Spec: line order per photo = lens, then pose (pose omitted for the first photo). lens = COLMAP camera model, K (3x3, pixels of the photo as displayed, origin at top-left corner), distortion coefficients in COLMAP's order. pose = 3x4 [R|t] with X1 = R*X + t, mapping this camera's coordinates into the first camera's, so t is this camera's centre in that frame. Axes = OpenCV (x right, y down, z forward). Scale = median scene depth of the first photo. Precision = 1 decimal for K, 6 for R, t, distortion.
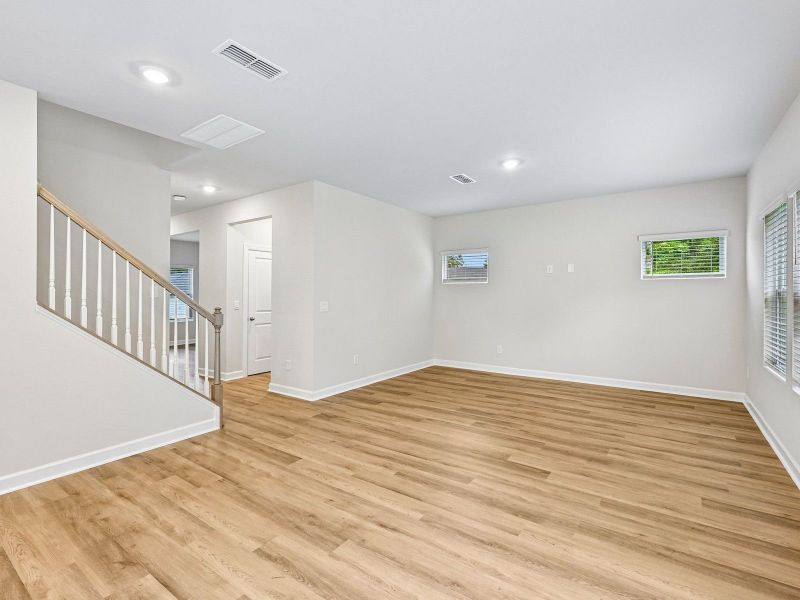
lens RADIAL K [[382.4, 0, 393.3], [0, 382.4, 298.7], [0, 0, 1]] dist [-0.004441, 0.000970]
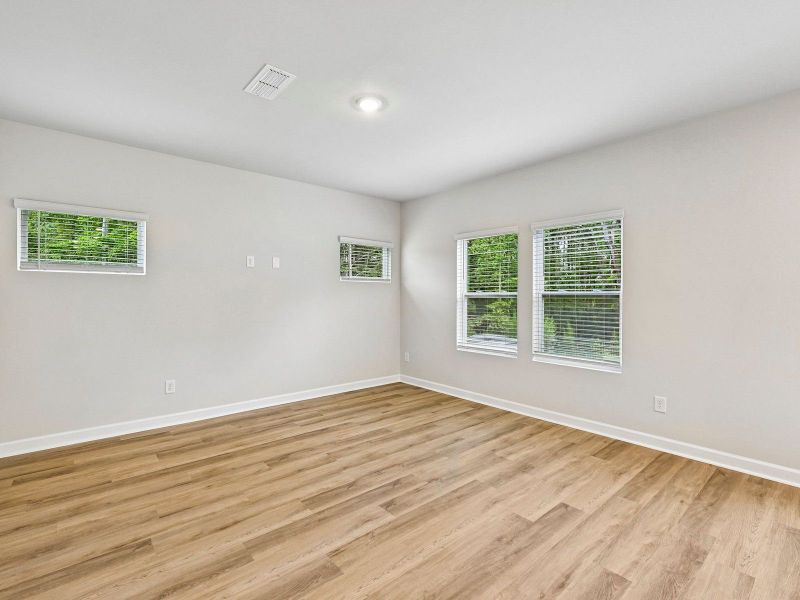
lens RADIAL K [[382.4, 0, 395.5], [0, 382.4, 298.6], [0, 0, 1]] dist [-0.004441, 0.000970]
pose [[0.231045, -0.005410, 0.972928, -0.436632], [0.005280, 0.999977, 0.004307, -0.010625], [-0.972929, 0.004142, 0.231068, 0.997802]]
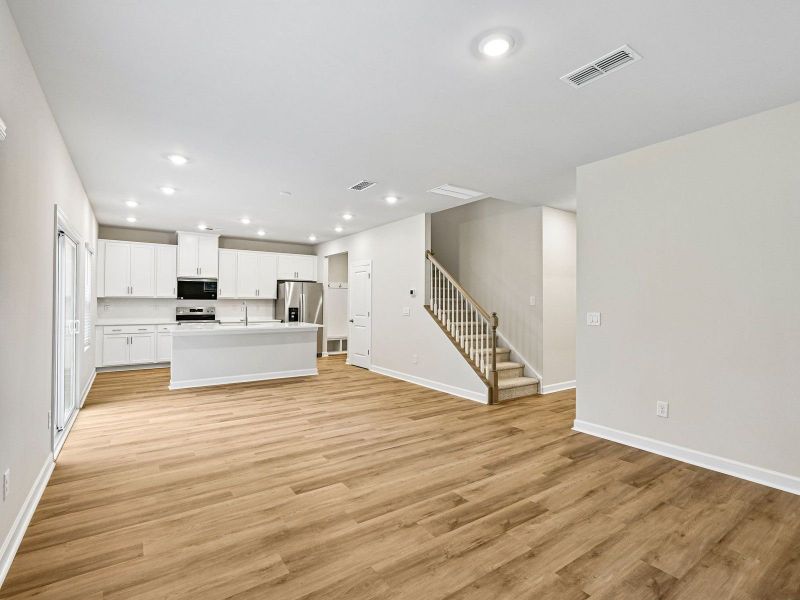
lens RADIAL K [[382.4, 0, 396.9], [0, 382.4, 301.0], [0, 0, 1]] dist [-0.004441, 0.000970]
pose [[-0.326626, -0.003612, -0.945147, 1.034494], [-0.014159, 0.999899, 0.001072, -0.015753], [0.945048, 0.013732, -0.326644, 1.306012]]
